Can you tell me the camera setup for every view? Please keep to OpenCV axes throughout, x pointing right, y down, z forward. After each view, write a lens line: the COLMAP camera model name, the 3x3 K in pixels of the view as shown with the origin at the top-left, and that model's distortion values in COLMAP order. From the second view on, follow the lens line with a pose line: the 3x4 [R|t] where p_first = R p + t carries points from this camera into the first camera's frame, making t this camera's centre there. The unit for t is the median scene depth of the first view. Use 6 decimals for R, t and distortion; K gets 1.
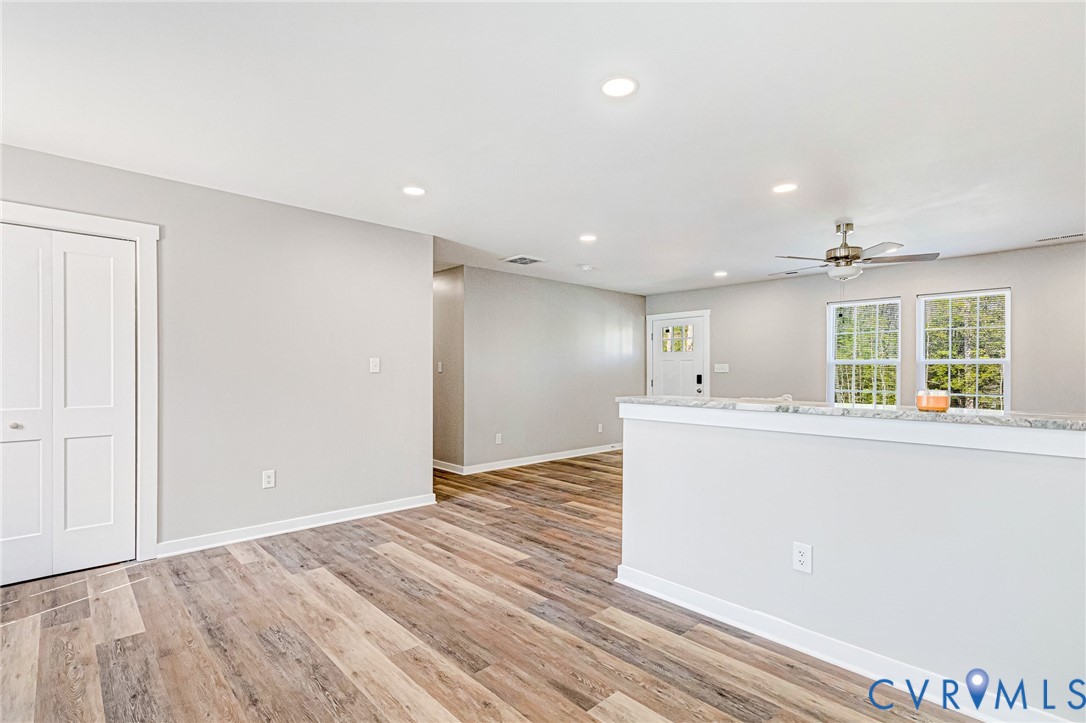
lens RADIAL K [[517.8, 0, 546.3], [0, 517.8, 375.7], [0, 0, 1]] dist [0.012035, -0.001536]
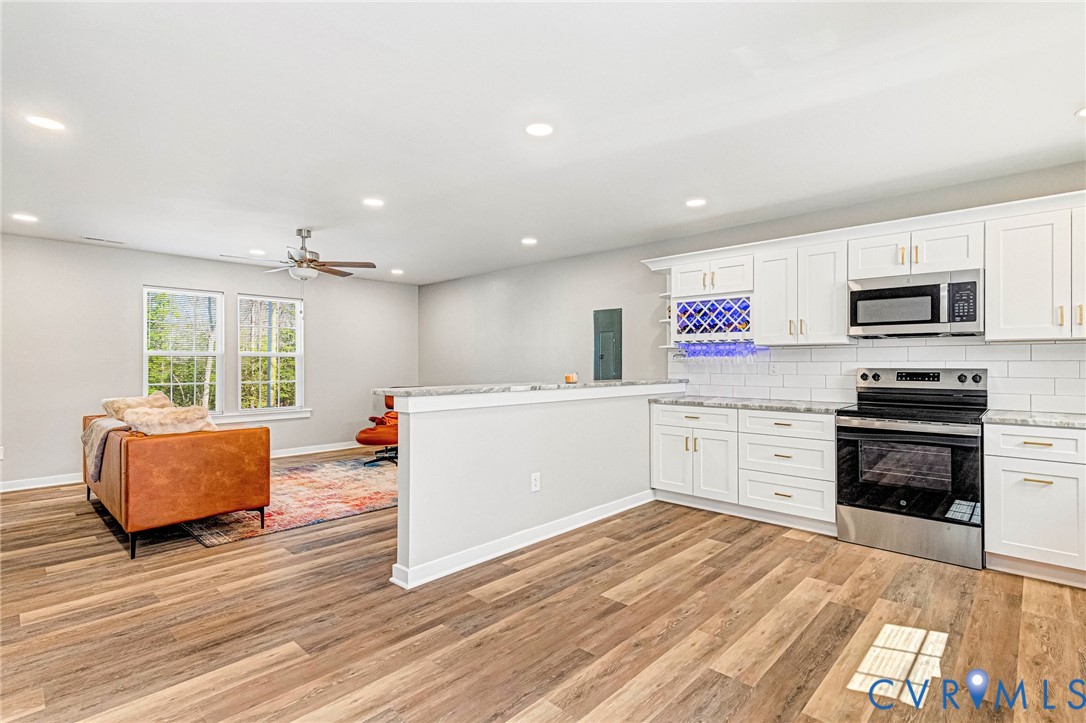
lens RADIAL K [[517.8, 0, 549.7], [0, 517.8, 356.6], [0, 0, 1]] dist [0.012035, -0.001536]
pose [[-0.057981, 0.010350, 0.998264, -0.801524], [0.009879, 0.999903, -0.009794, -0.009445], [-0.998269, 0.009294, -0.058078, 0.781736]]
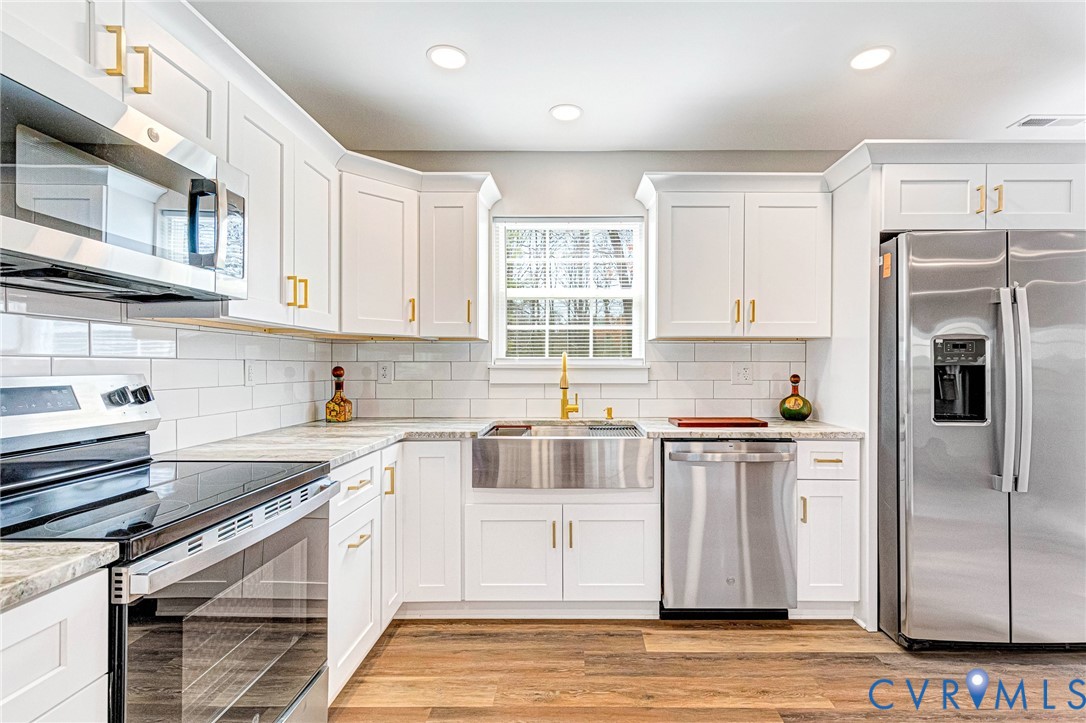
lens RADIAL K [[517.8, 0, 580.5], [0, 517.8, 368.0], [0, 0, 1]] dist [0.012035, -0.001536]
pose [[-0.684683, 0.001743, -0.728839, 0.366670], [-0.010256, 0.999875, 0.012025, -0.003454], [0.728769, 0.015708, -0.684579, 0.460971]]
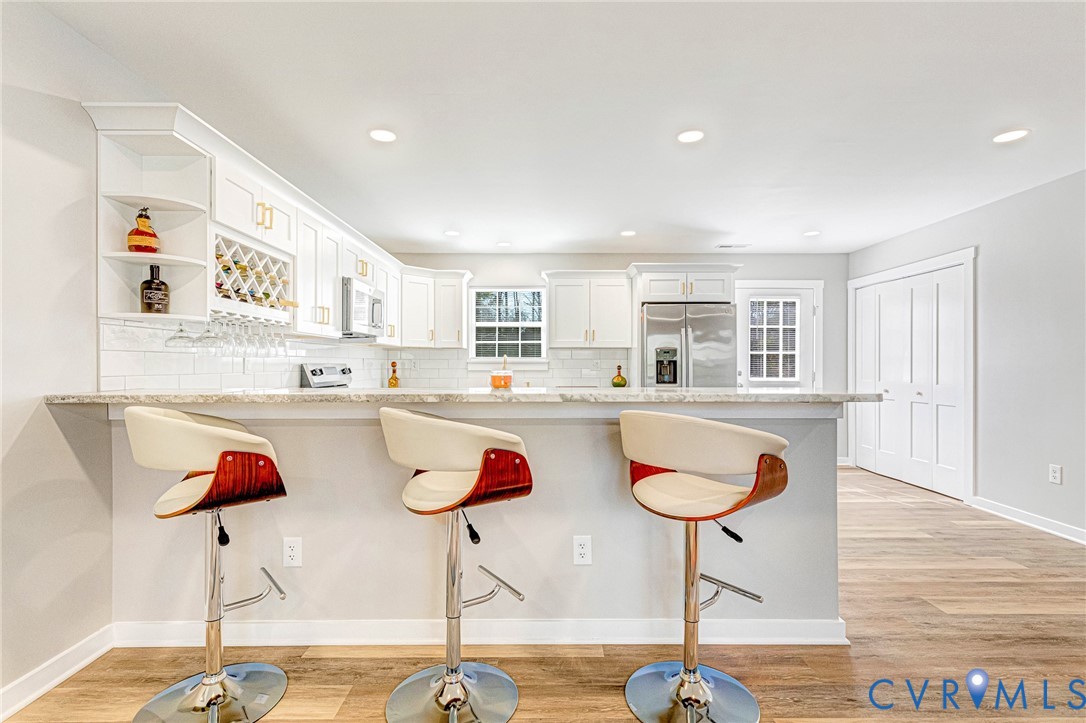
lens RADIAL K [[517.8, 0, 544.1], [0, 517.8, 362.0], [0, 0, 1]] dist [0.012035, -0.001536]
pose [[-0.687748, -0.006521, -0.725920, 0.982566], [-0.009347, 0.999956, -0.000128, 0.005311], [0.725889, 0.006697, -0.687779, 1.208581]]
